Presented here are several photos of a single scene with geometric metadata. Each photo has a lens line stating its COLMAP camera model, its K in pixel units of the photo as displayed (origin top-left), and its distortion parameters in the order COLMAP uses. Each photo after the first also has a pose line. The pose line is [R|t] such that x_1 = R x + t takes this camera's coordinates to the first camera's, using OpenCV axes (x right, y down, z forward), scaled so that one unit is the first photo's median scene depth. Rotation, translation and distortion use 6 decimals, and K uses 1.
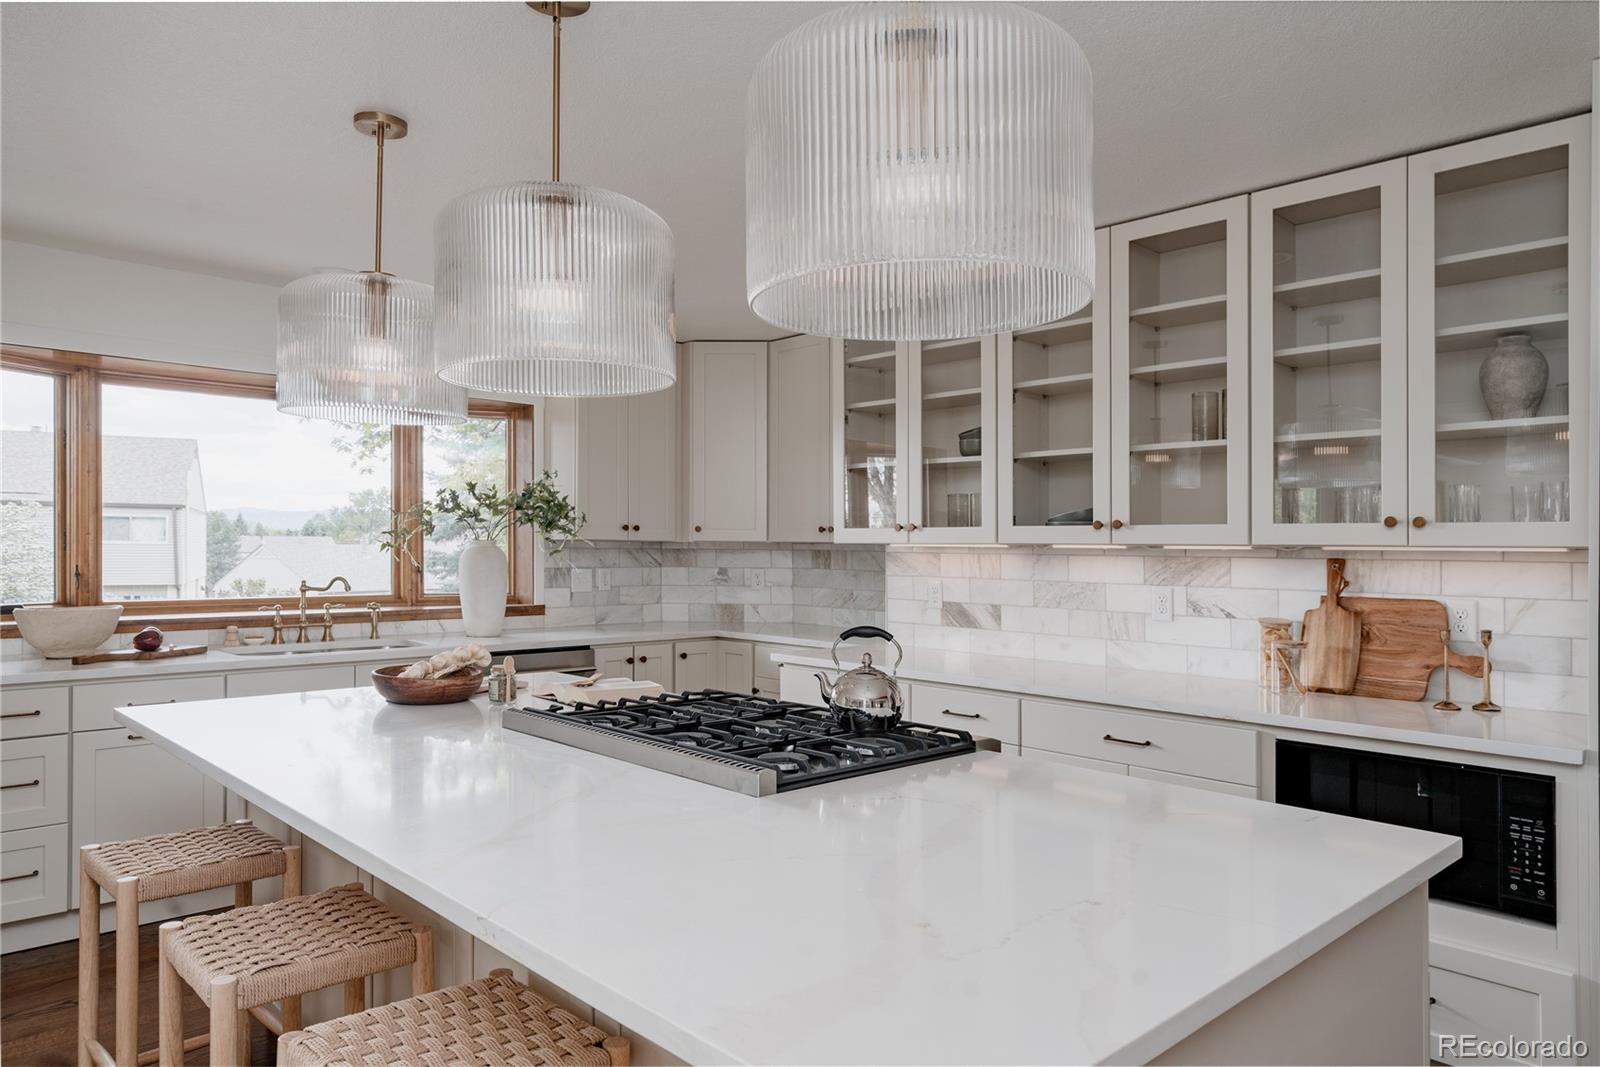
lens RADIAL K [[1055.9, 0, 794.0], [0, 1055.9, 542.1], [0, 0, 1]] dist [0.009250, 0.005100]
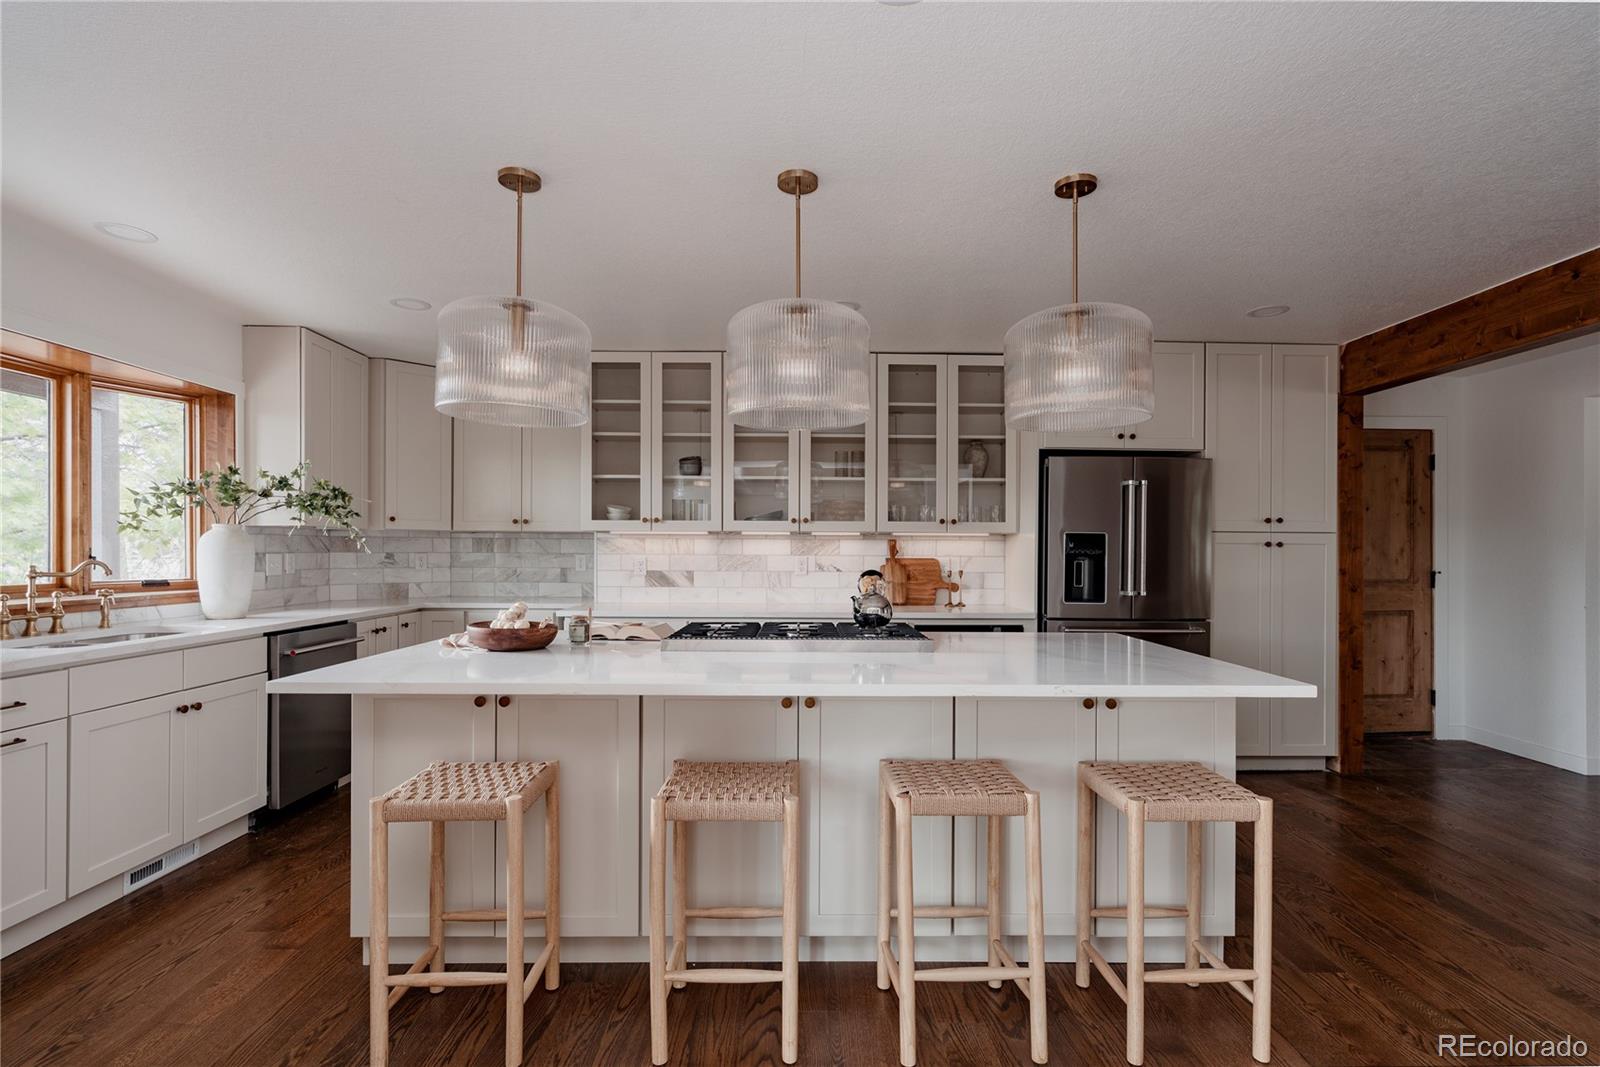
lens RADIAL K [[768.4, 0, 804.5], [0, 768.4, 527.8], [0, 0, 1]] dist [0.001008, 0.000722]
pose [[0.673889, 0.016128, 0.738657, -0.508865], [-0.001048, 0.999782, -0.020873, 0.018241], [-0.738832, 0.013291, 0.673759, 0.100223]]
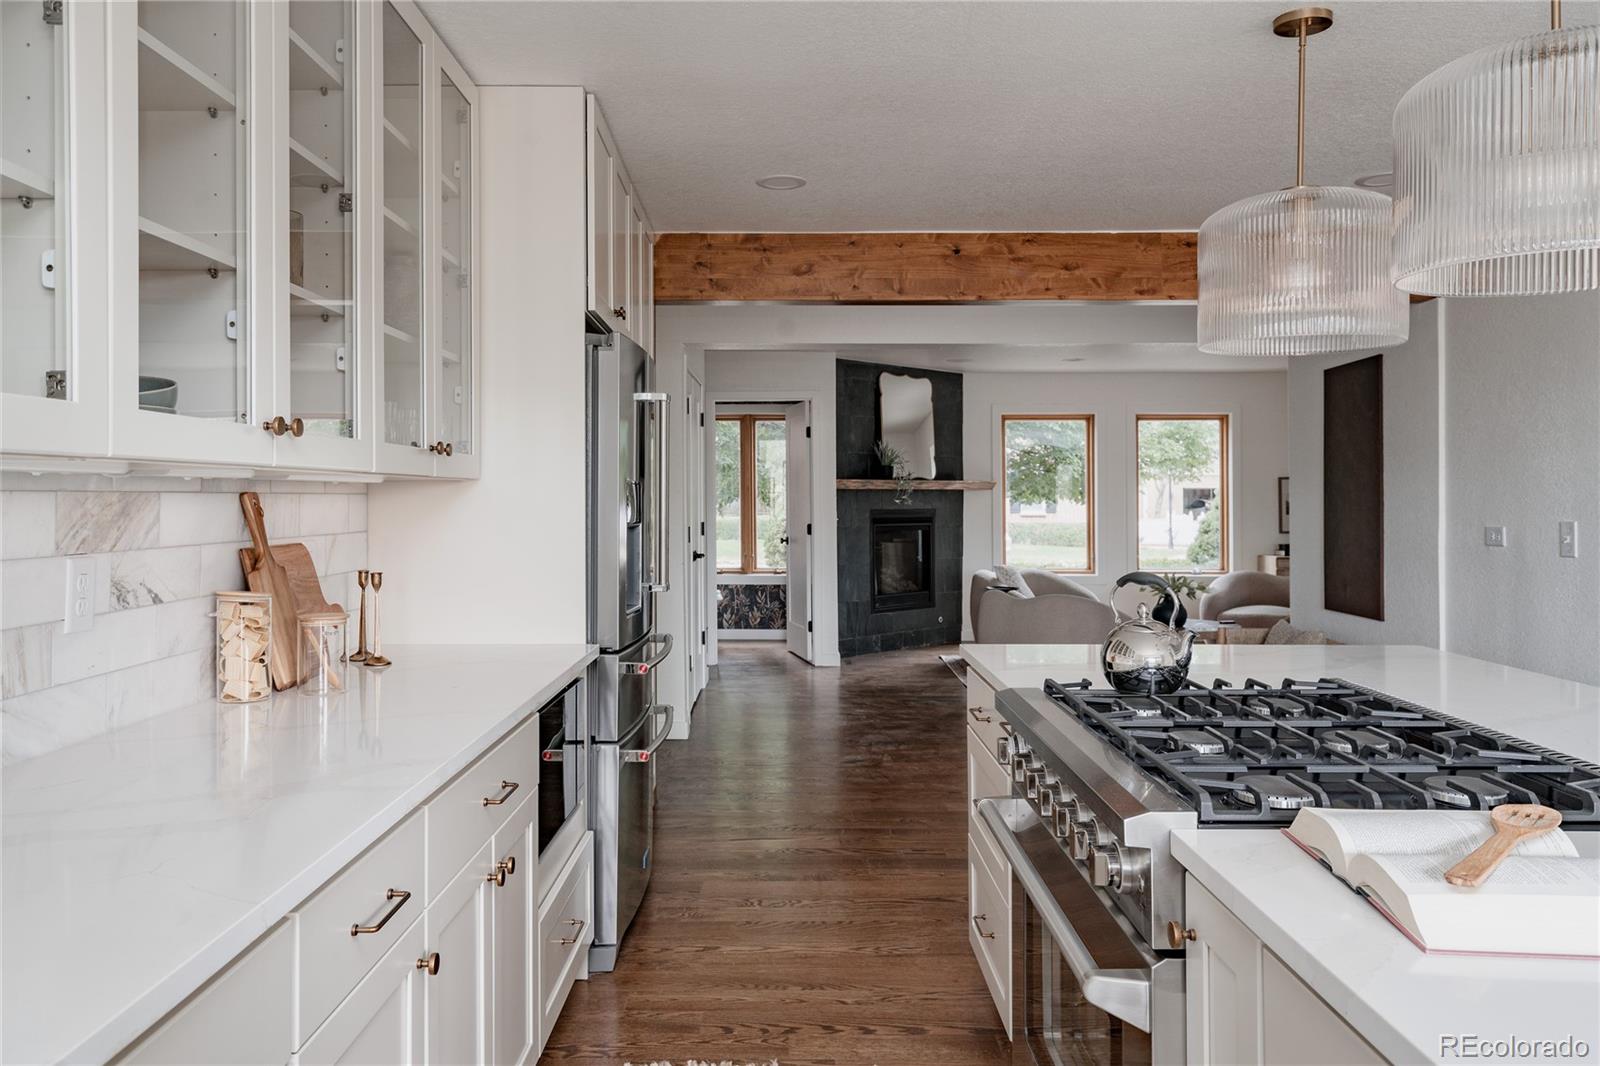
lens RADIAL K [[1167.3, 0, 800.6], [0, 1167.3, 522.0], [0, 0, 1]] dist [0.003788, 0.000487]
pose [[-0.734085, -0.018627, 0.678802, -0.184797], [-0.005625, 0.999756, 0.021350, 0.012341], [-0.679034, 0.011854, -0.734011, 0.967909]]
